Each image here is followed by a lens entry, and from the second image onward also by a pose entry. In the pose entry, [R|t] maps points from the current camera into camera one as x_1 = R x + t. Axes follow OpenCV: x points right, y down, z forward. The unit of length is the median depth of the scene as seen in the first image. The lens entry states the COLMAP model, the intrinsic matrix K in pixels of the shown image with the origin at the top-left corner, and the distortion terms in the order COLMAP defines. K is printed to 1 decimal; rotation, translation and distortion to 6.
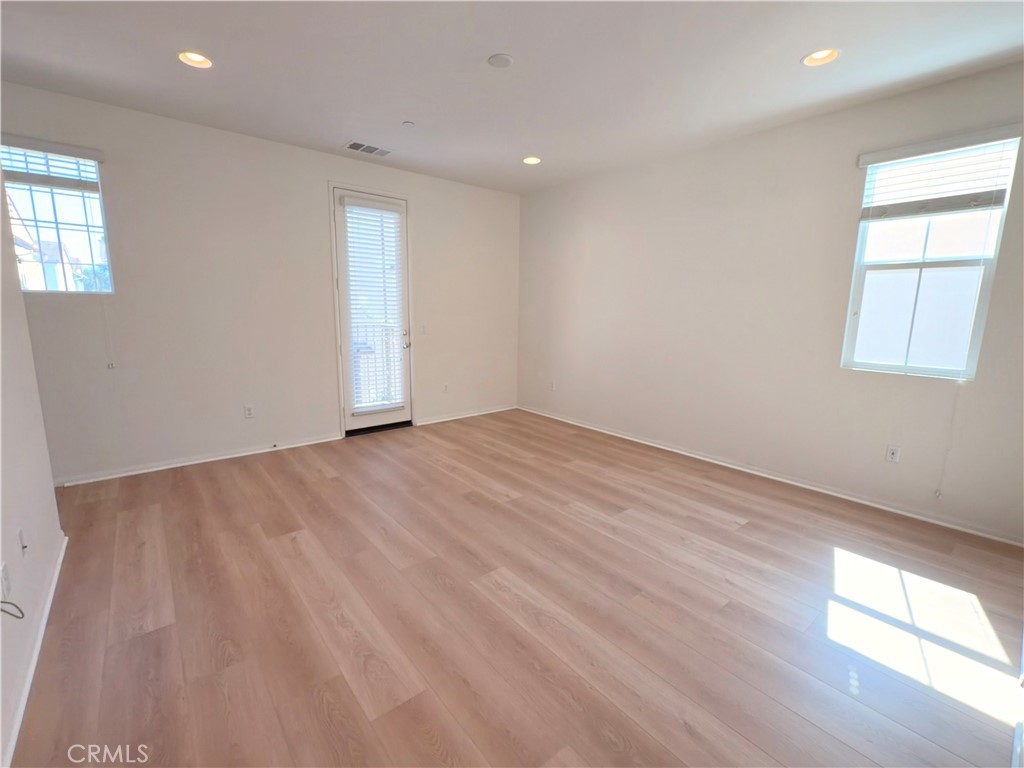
lens RADIAL K [[446.4, 0, 512.0], [0, 446.4, 384.0], [0, 0, 1]] dist [-0.000738, 0.000128]
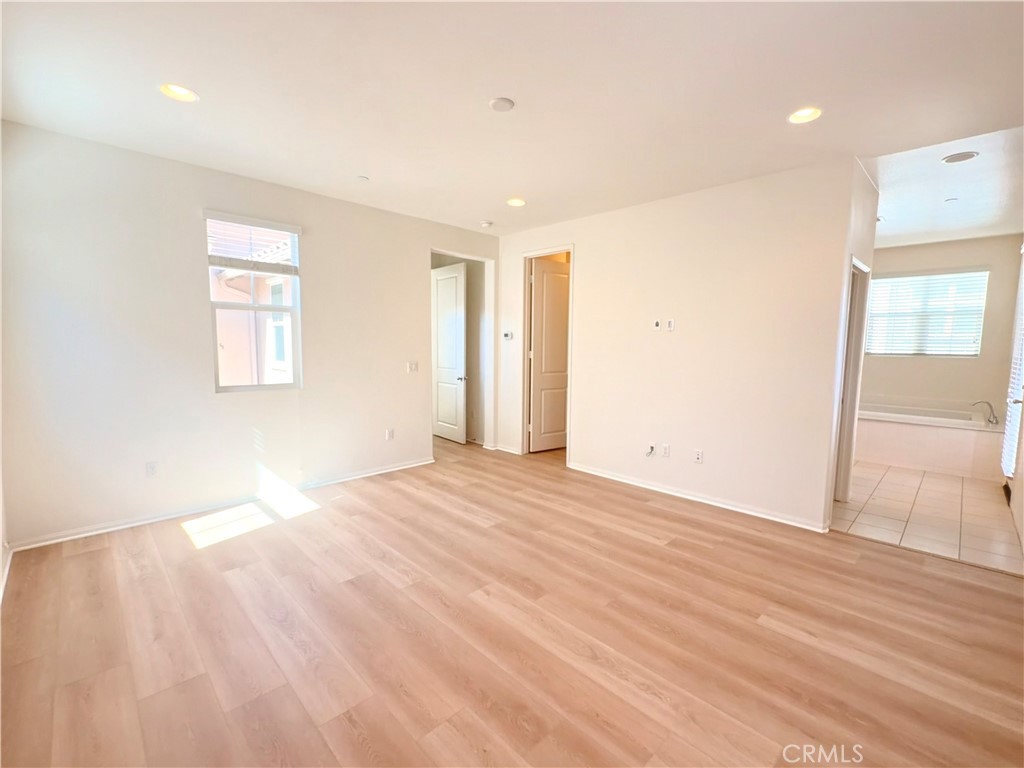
lens RADIAL K [[446.4, 0, 512.0], [0, 446.4, 384.0], [0, 0, 1]] dist [-0.000738, 0.000128]
pose [[-0.996318, -0.018374, -0.083739, 0.022513], [-0.039398, 0.965642, 0.256873, -0.334311], [0.076142, 0.259226, -0.962811, 1.865610]]
